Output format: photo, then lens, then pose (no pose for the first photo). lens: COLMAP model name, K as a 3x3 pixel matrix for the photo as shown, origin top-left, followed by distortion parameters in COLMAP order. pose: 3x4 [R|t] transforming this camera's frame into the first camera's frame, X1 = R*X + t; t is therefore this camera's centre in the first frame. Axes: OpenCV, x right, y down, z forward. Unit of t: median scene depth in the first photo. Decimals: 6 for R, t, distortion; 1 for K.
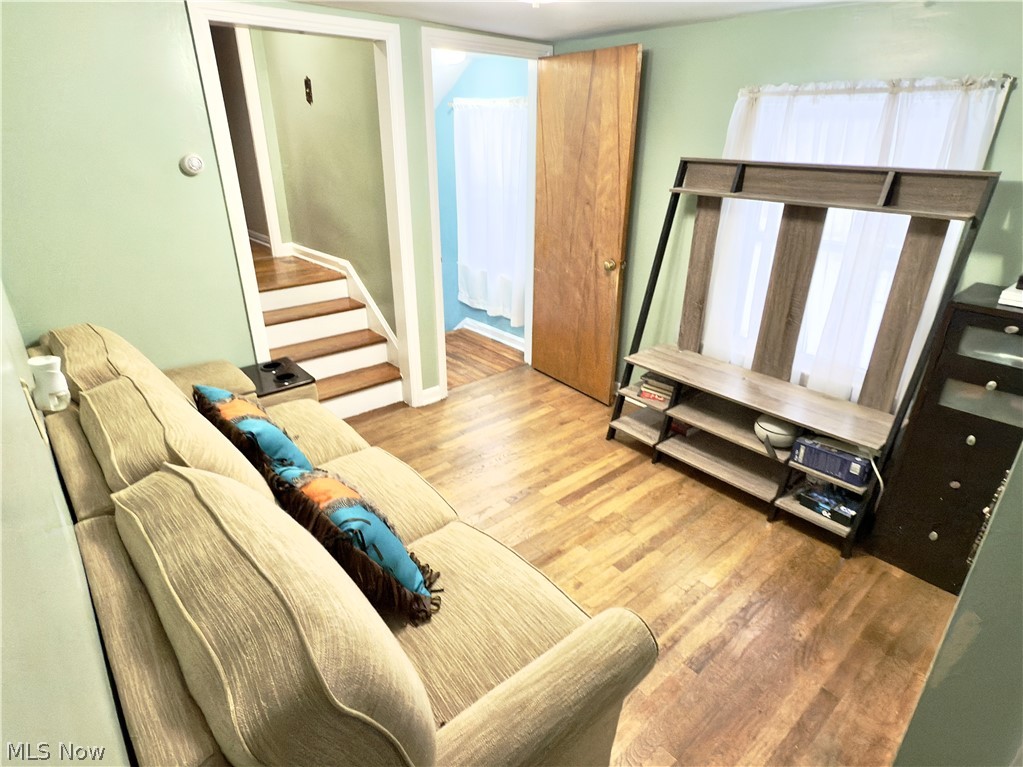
lens RADIAL K [[565.1, 0, 511.7], [0, 565.1, 384.1], [0, 0, 1]] dist [-0.001473, -0.000042]
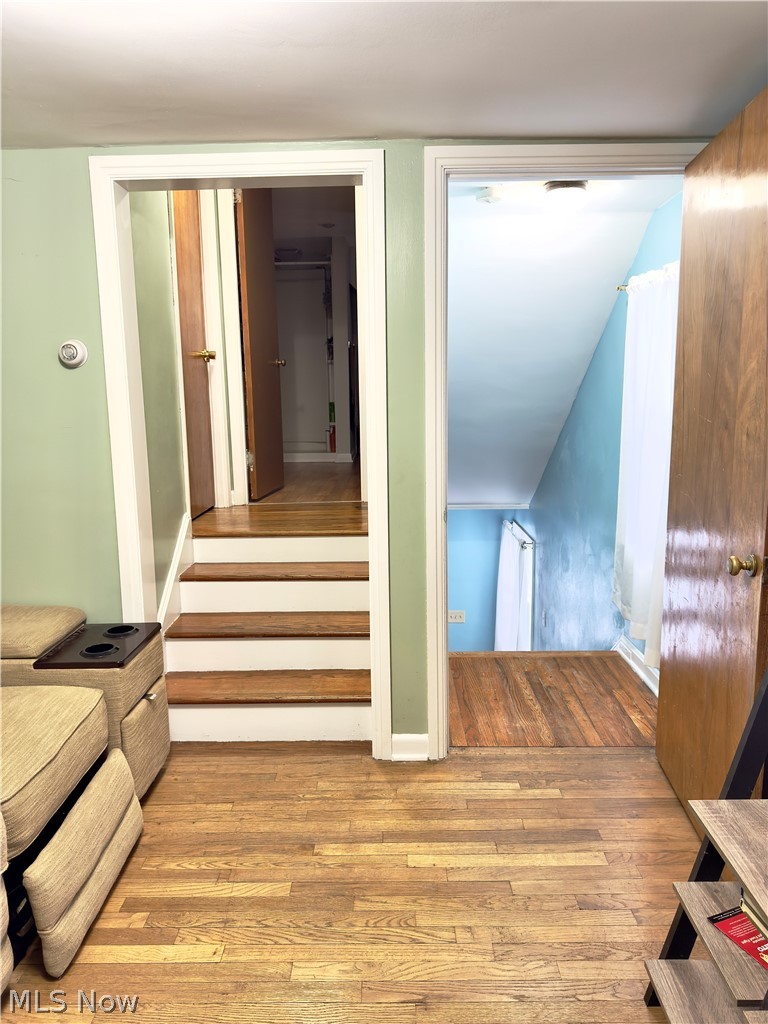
lens RADIAL K [[720.4, 0, 383.6], [0, 720.4, 513.3], [0, 0, 1]] dist [0.009278, -0.020294]
pose [[0.743861, 0.094119, -0.661674, 0.306061], [-0.251937, 0.956487, -0.147176, -0.095629], [0.619031, 0.276179, 0.735205, 0.409776]]
